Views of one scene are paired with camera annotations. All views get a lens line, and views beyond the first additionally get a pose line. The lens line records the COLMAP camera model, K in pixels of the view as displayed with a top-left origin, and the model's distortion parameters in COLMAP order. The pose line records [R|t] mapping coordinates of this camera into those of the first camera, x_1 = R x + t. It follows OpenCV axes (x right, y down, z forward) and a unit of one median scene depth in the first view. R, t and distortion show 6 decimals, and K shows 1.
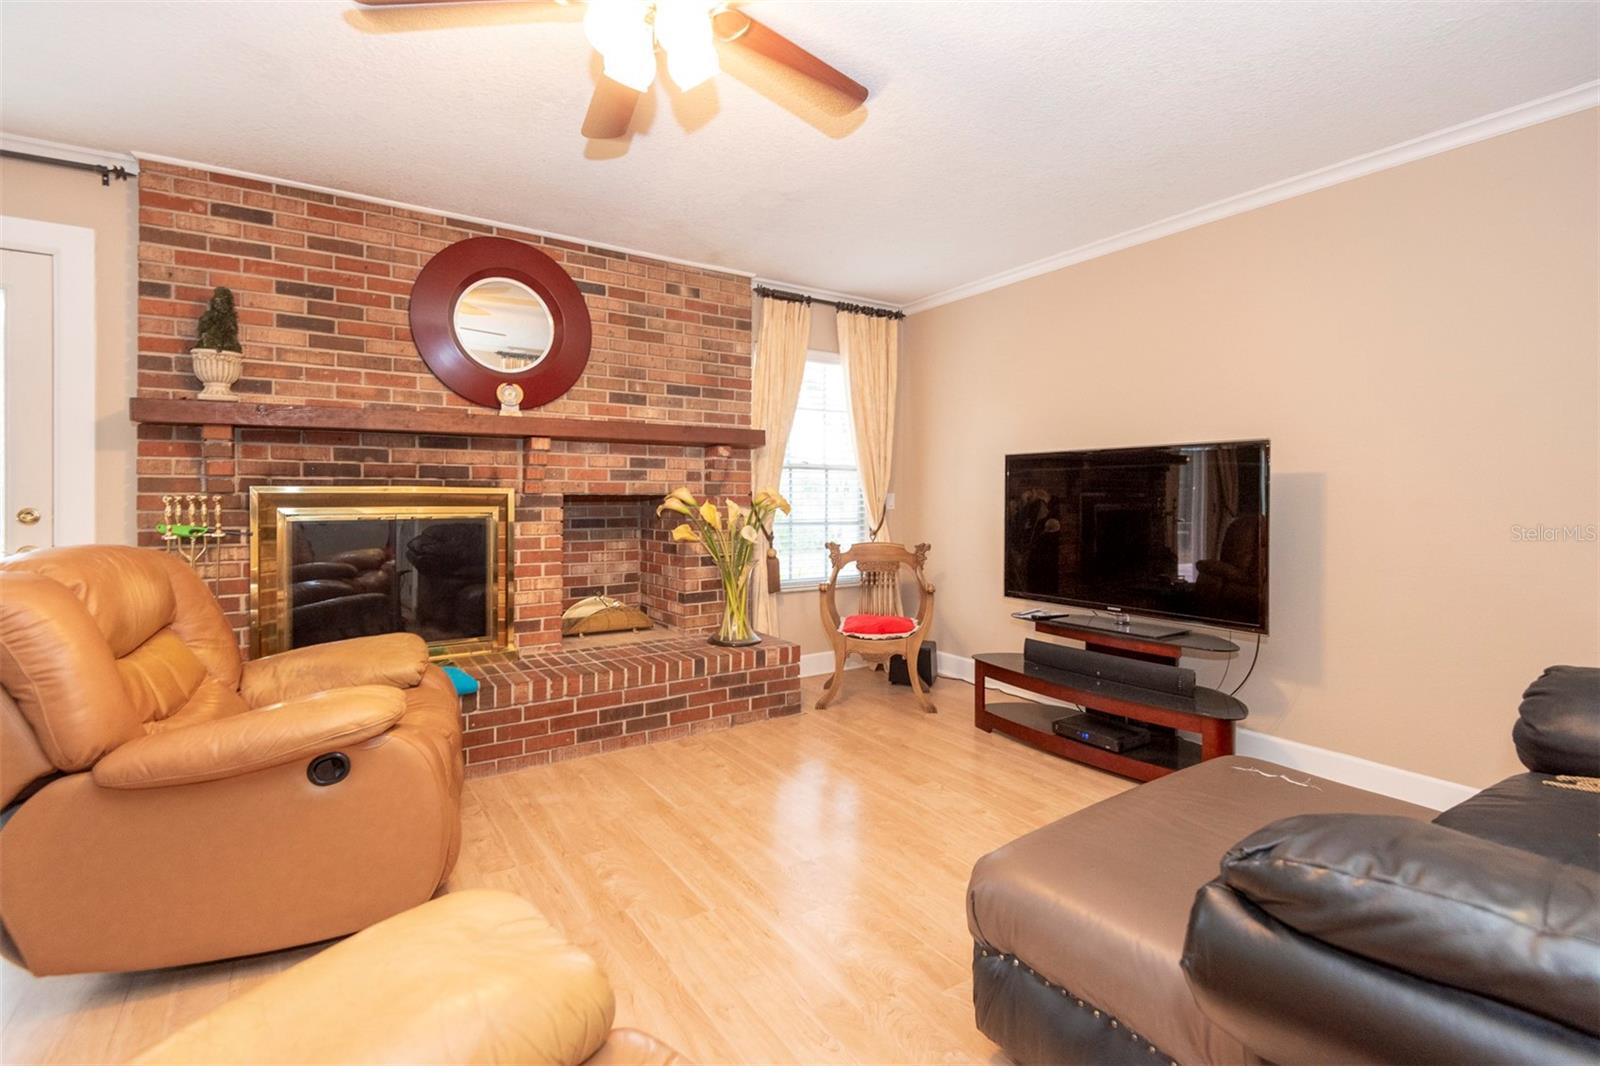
lens RADIAL K [[764.7, 0, 763.3], [0, 764.7, 515.6], [0, 0, 1]] dist [0.014130, -0.005127]
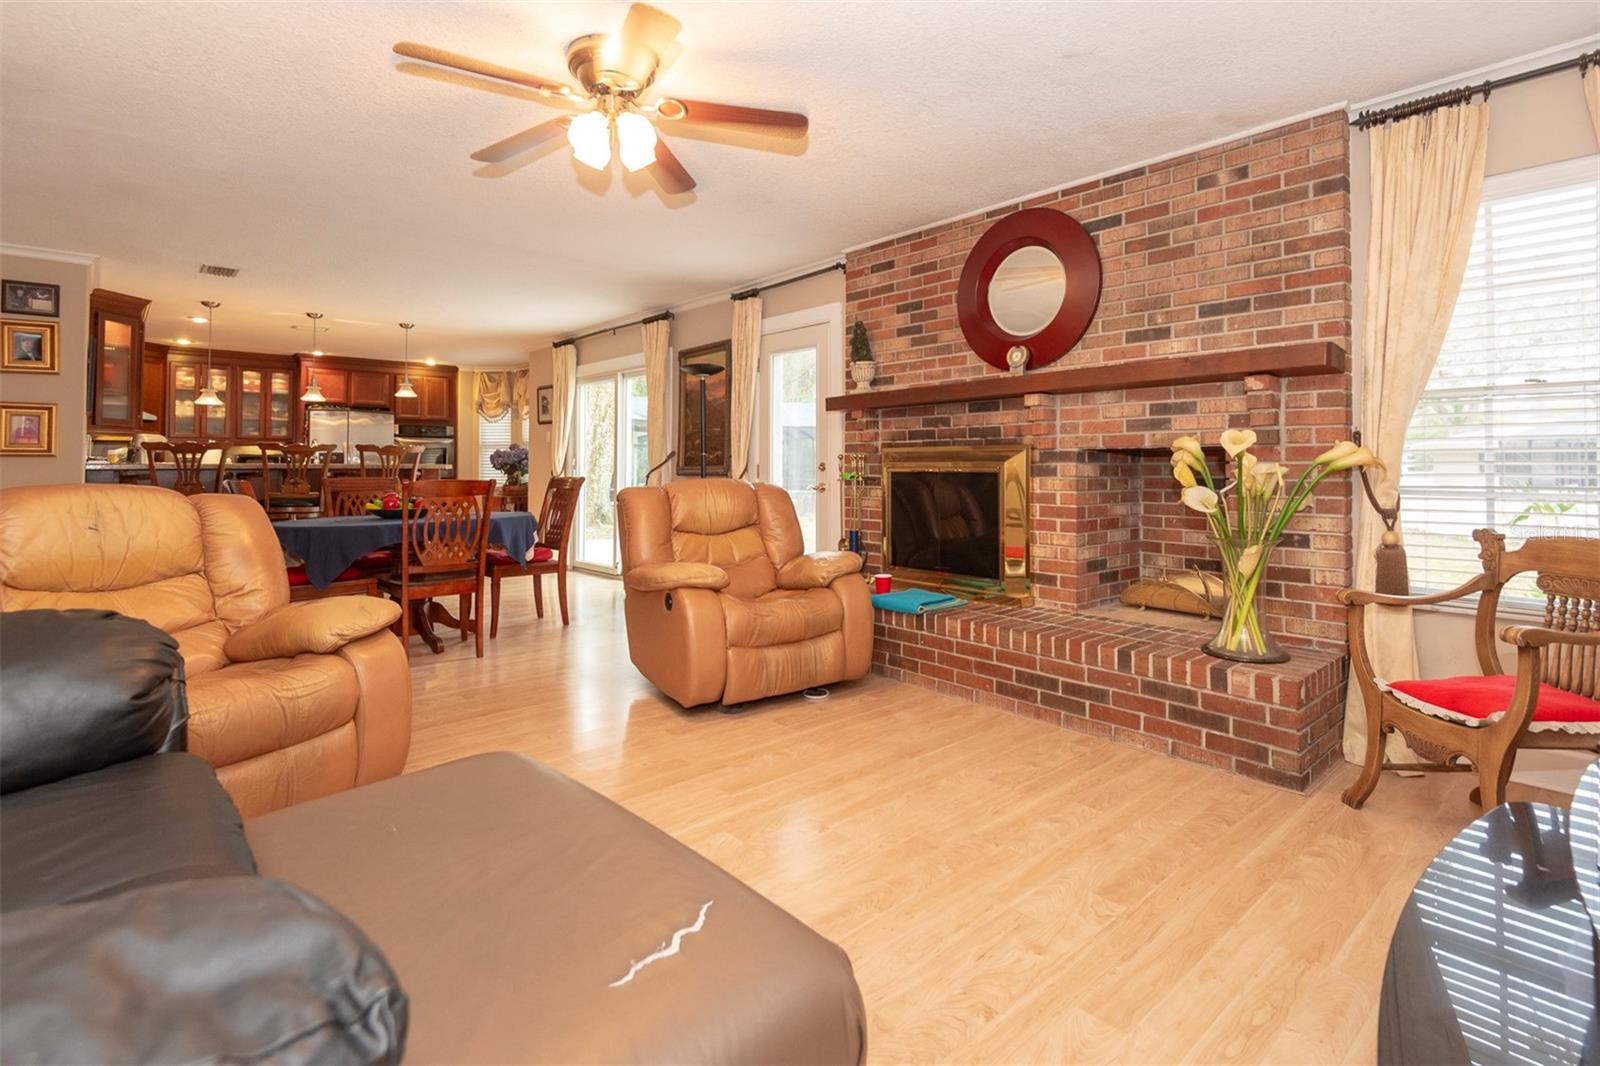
lens RADIAL K [[764.7, 0, 814.3], [0, 764.7, 465.0], [0, 0, 1]] dist [0.014130, -0.005127]
pose [[0.148002, -0.000020, -0.988987, 0.631378], [-0.021319, 0.999768, -0.003210, 0.002286], [0.988757, 0.021560, 0.147967, 0.527307]]
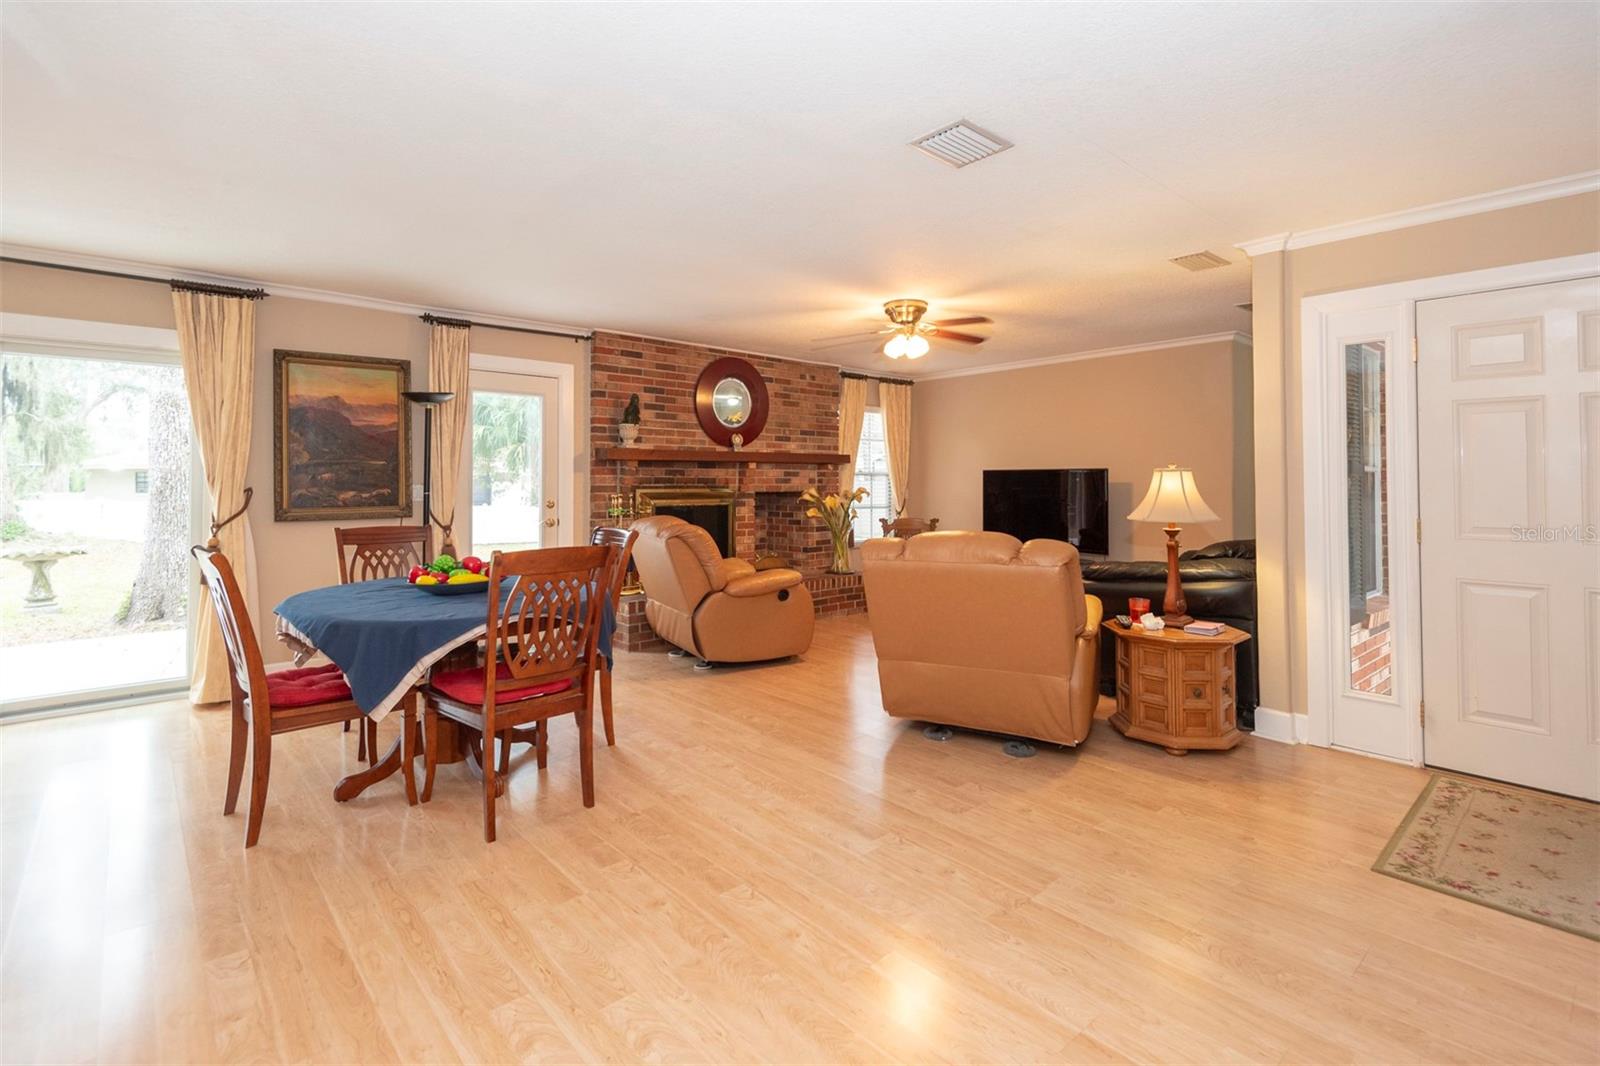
lens RADIAL K [[764.7, 0, 782.8], [0, 764.7, 487.2], [0, 0, 1]] dist [0.014130, -0.005127]
pose [[0.989995, -0.001690, 0.141094, -0.451102], [0.004574, 0.999787, -0.020122, -0.001755], [-0.141030, 0.020566, 0.989792, -0.819934]]
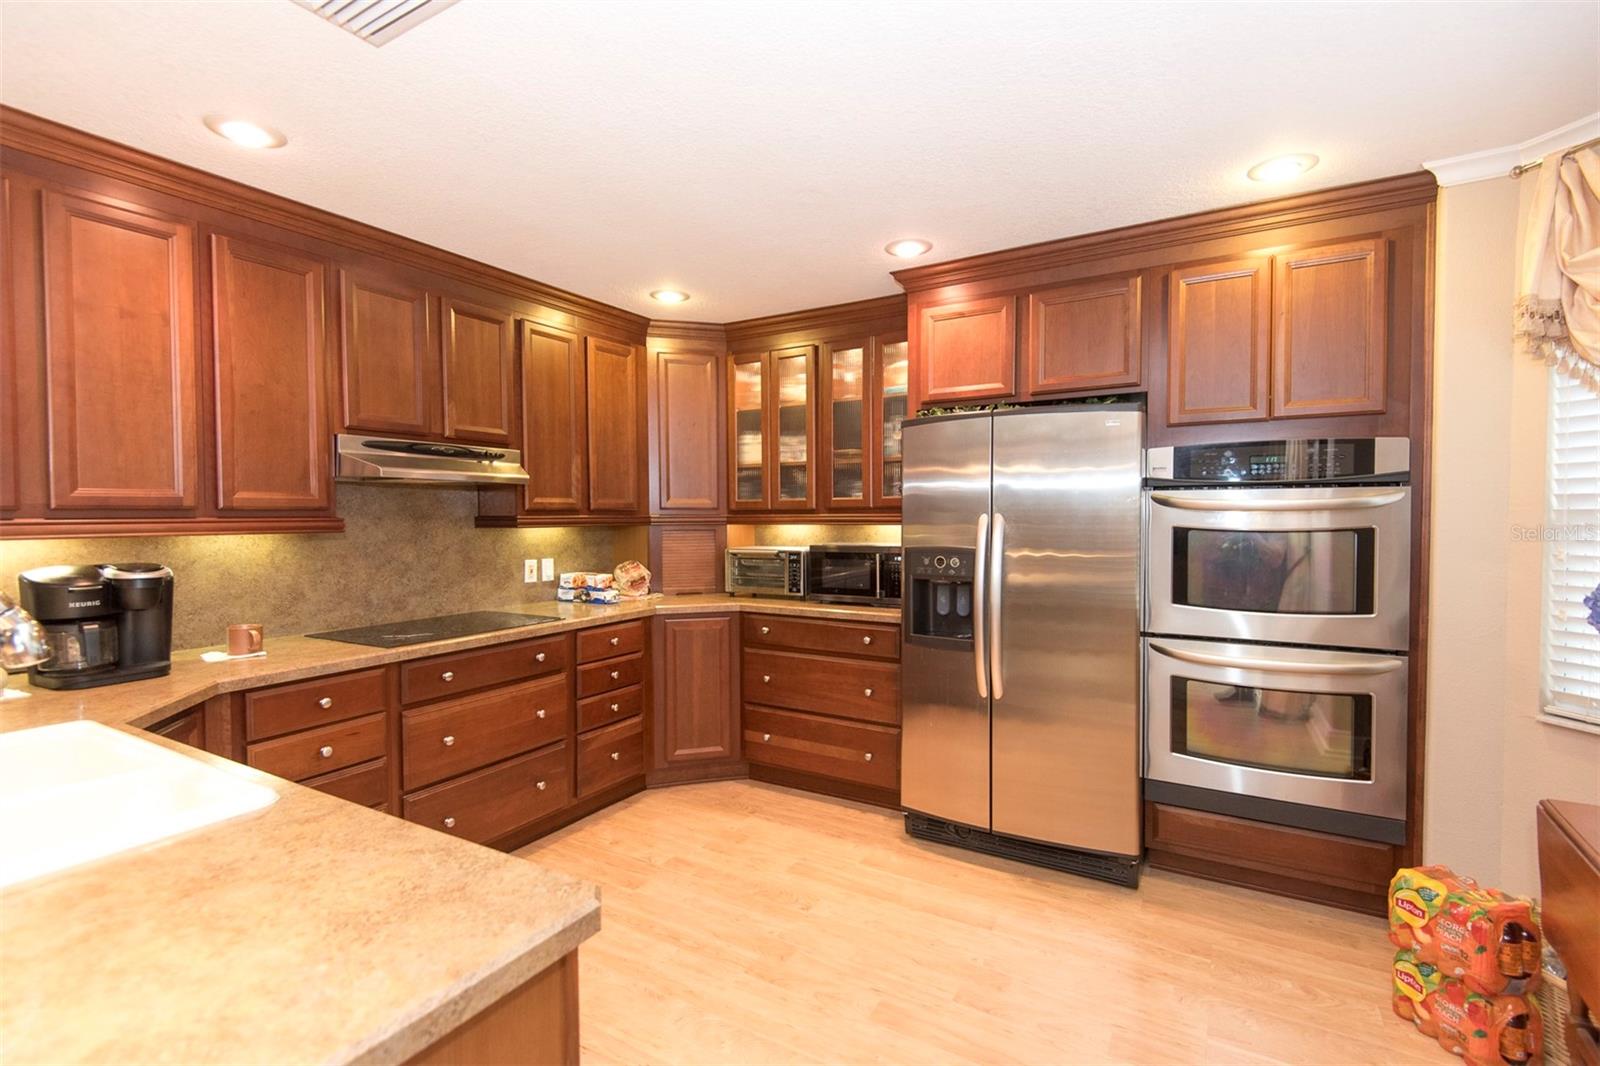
lens RADIAL K [[764.7, 0, 759.7], [0, 764.7, 533.4], [0, 0, 1]] dist [0.014130, -0.005127]
pose [[-0.908416, 0.010617, -0.417932, -1.577521], [-0.006409, 0.999206, 0.039315, -0.058334], [0.418018, 0.038393, -0.907627, -0.001161]]
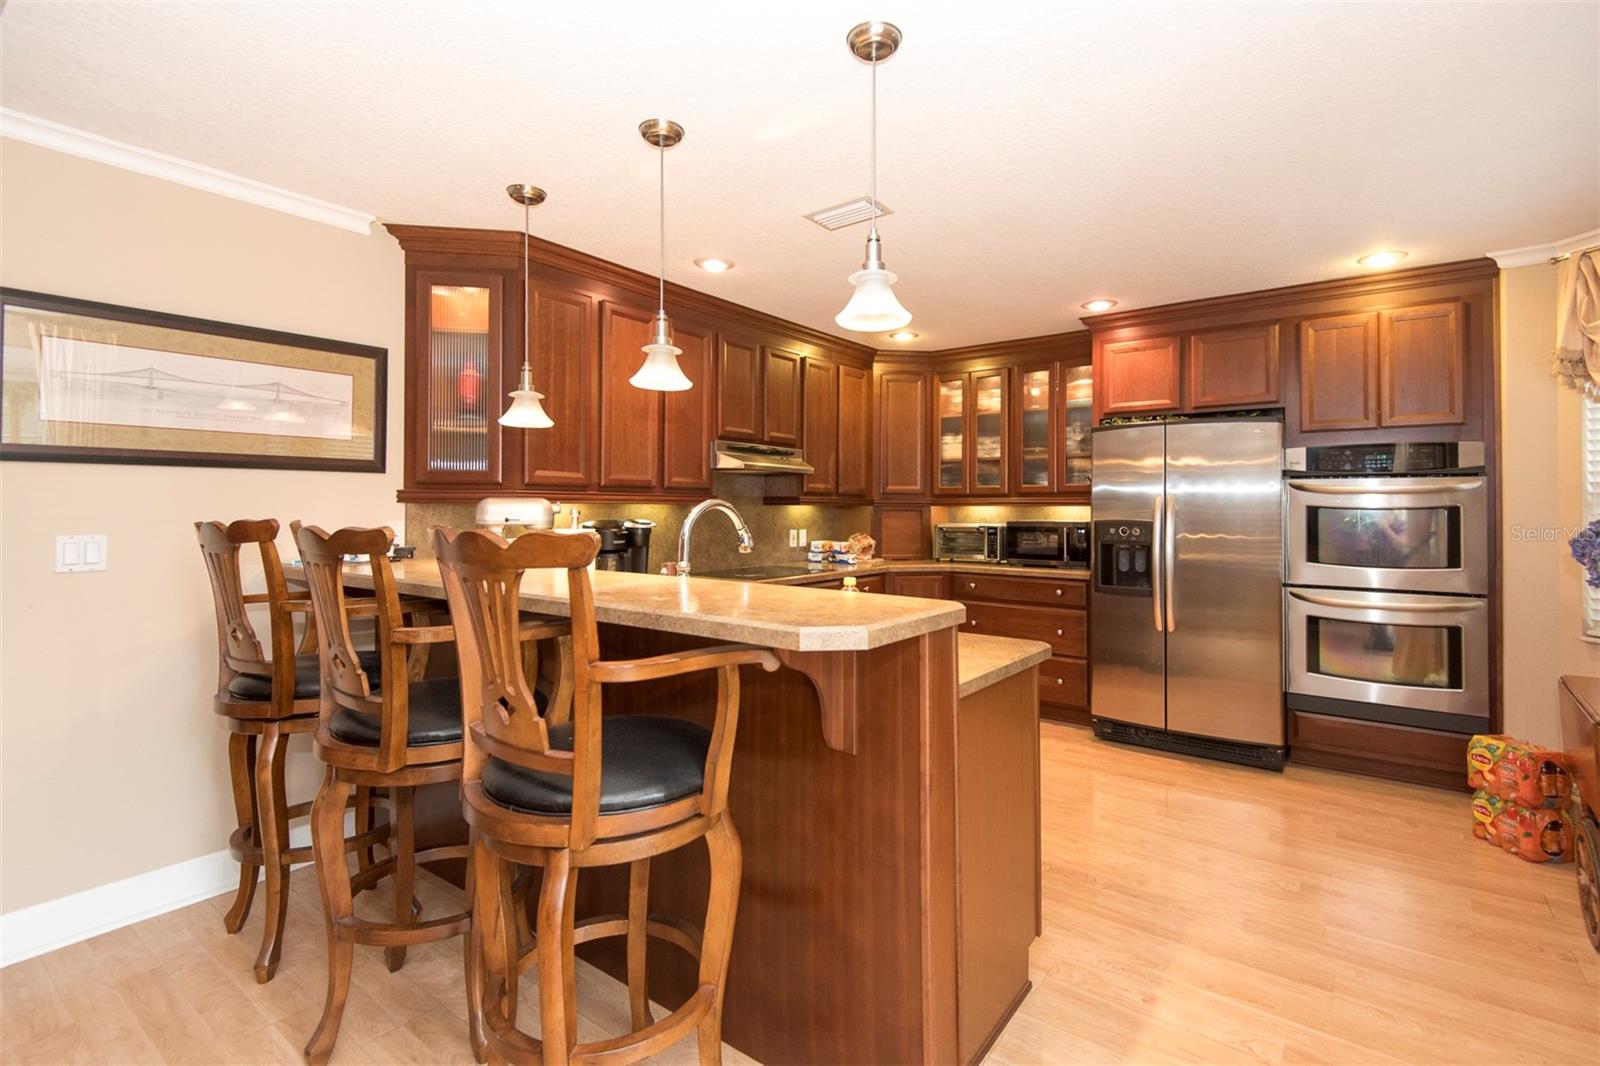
lens RADIAL K [[764.7, 0, 779.5], [0, 764.7, 495.6], [0, 0, 1]] dist [0.014130, -0.005127]
pose [[-0.947230, -0.011350, -0.320354, -1.251669], [-0.012335, 0.999923, 0.001046, -0.043329], [0.320318, 0.004943, -0.947297, 0.242516]]
